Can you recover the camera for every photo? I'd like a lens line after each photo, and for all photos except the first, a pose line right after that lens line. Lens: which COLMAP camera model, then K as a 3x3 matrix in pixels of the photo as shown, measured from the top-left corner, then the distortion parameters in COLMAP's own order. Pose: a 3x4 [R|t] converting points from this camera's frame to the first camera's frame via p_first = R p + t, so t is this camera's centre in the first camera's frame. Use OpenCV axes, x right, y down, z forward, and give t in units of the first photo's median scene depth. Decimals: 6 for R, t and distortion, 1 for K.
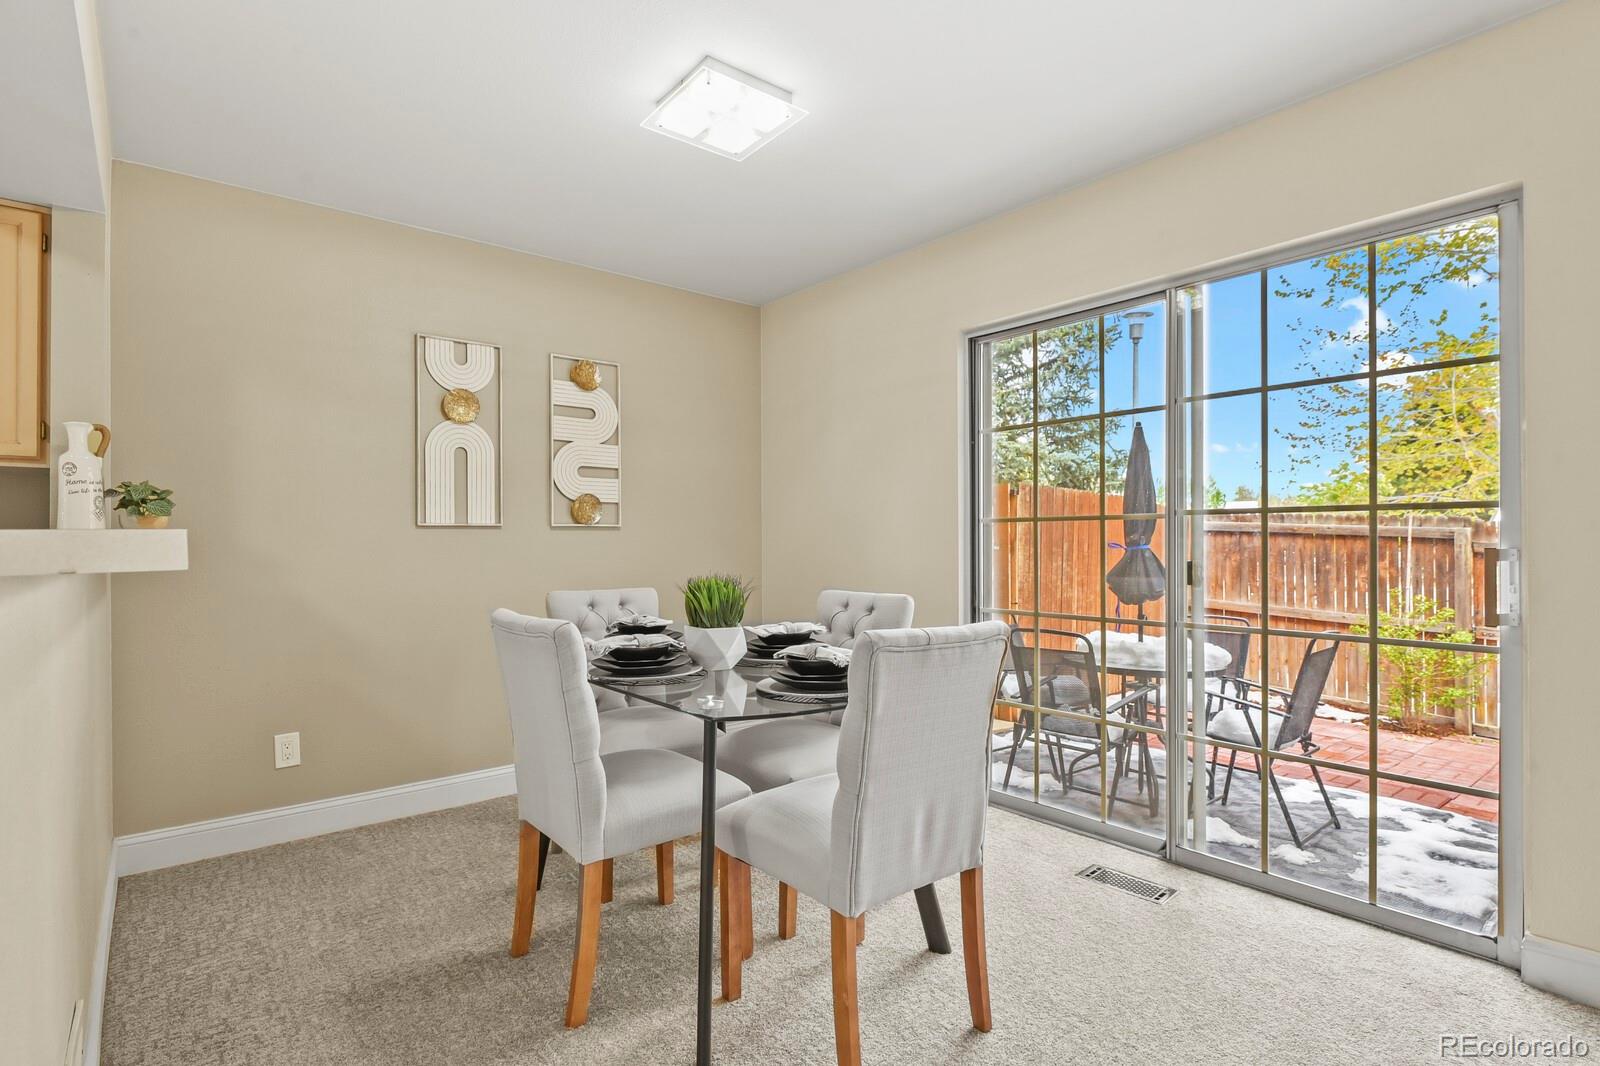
lens RADIAL K [[775.0, 0, 805.1], [0, 775.0, 542.8], [0, 0, 1]] dist [-0.005682, -0.004507]
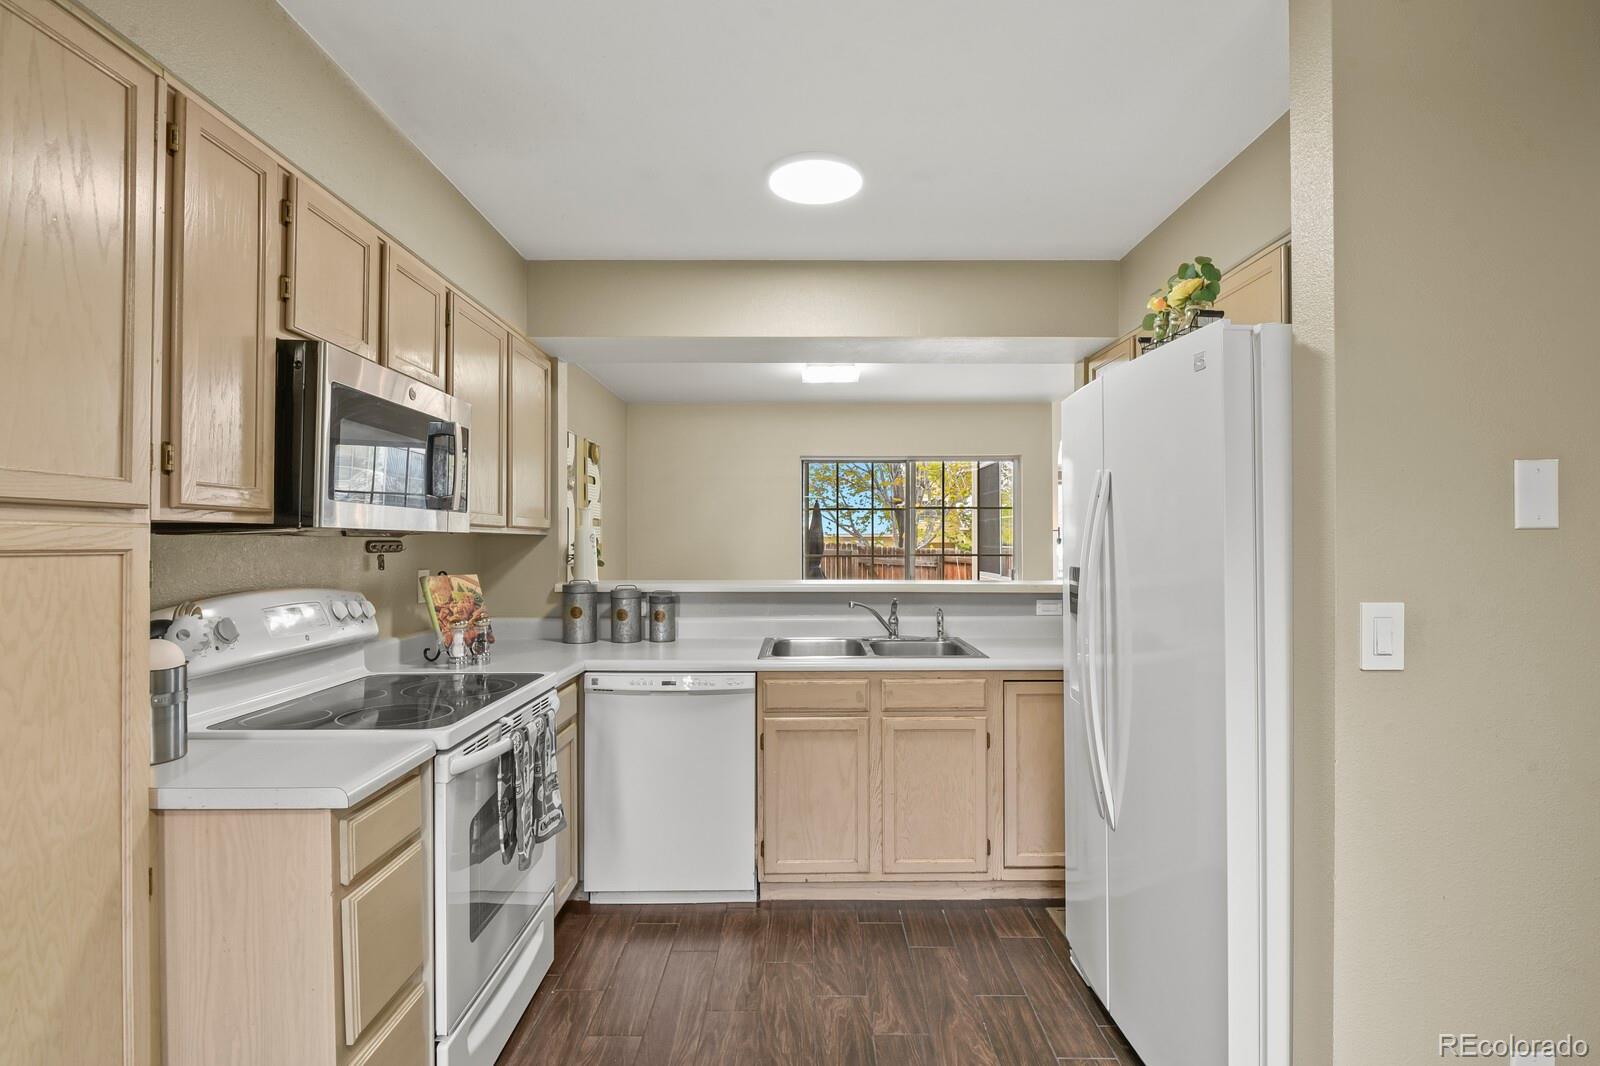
lens RADIAL K [[775.0, 0, 804.4], [0, 775.0, 534.5], [0, 0, 1]] dist [-0.005682, -0.004507]
pose [[0.632145, 0.007223, 0.774816, -1.811428], [0.003993, 0.999913, -0.012579, -0.079862], [-0.774839, 0.011045, 0.632062, -0.295366]]
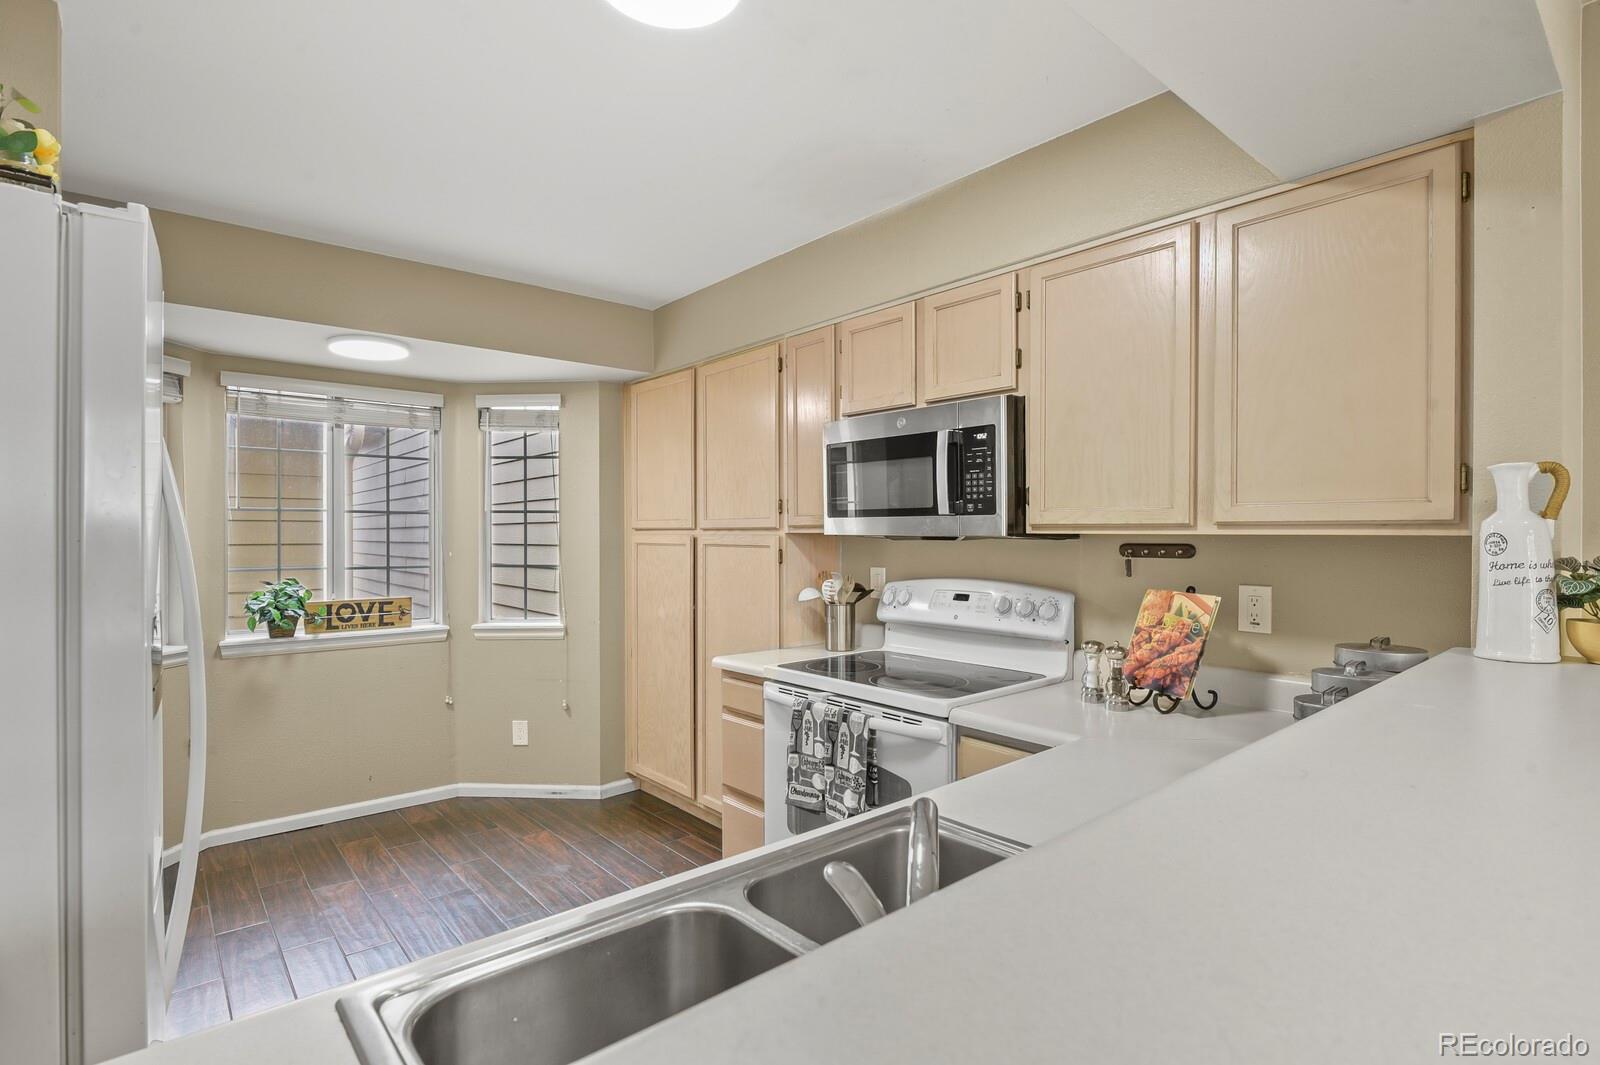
lens RADIAL K [[775.0, 0, 795.5], [0, 775.0, 542.3], [0, 0, 1]] dist [-0.005682, -0.004507]
pose [[0.014717, 0.009405, -0.999847, -0.357902], [-0.005577, 0.999941, 0.009324, -0.096449], [0.999876, 0.005439, 0.014769, 0.433620]]
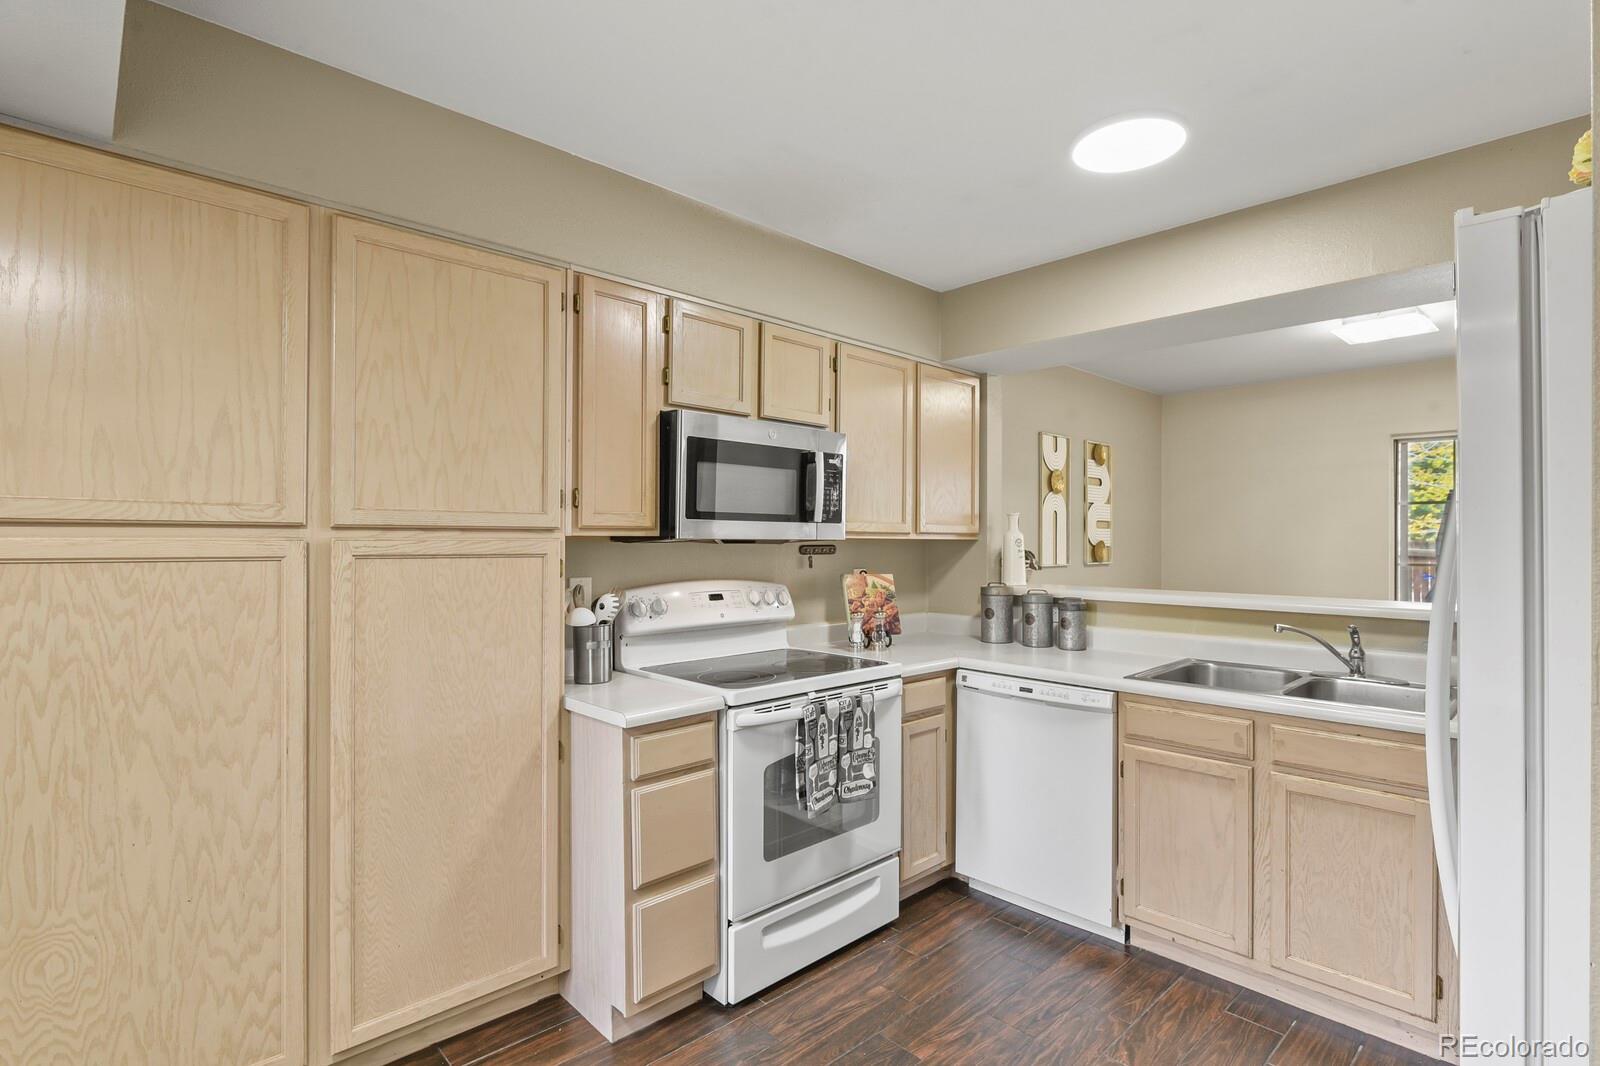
lens RADIAL K [[775.0, 0, 802.7], [0, 775.0, 536.7], [0, 0, 1]] dist [-0.005682, -0.004507]
pose [[0.997499, 0.003178, 0.070604, -1.451281], [-0.002648, 0.999968, -0.007603, -0.092159], [-0.070626, 0.007397, 0.997475, -0.538582]]
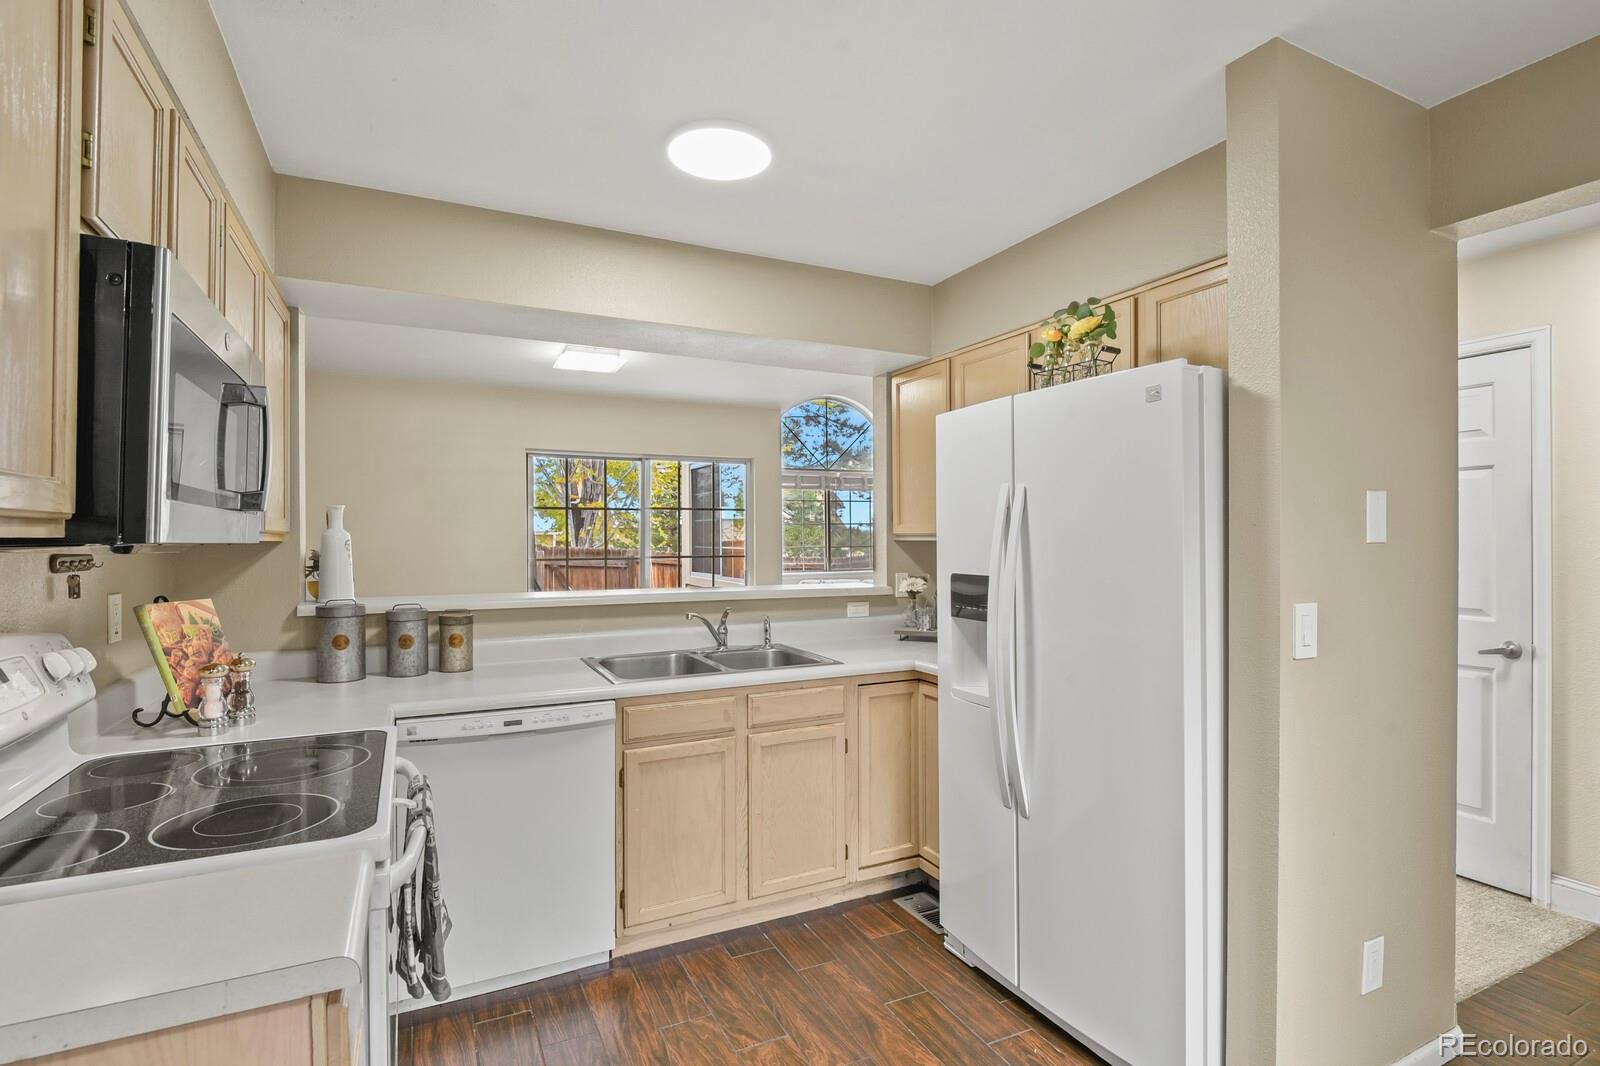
lens RADIAL K [[775.0, 0, 804.6], [0, 775.0, 535.4], [0, 0, 1]] dist [-0.005682, -0.004507]
pose [[0.223121, 0.003363, 0.974785, -1.891750], [0.006081, 0.999970, -0.004842, -0.097597], [-0.974772, 0.007008, 0.223094, 0.035389]]
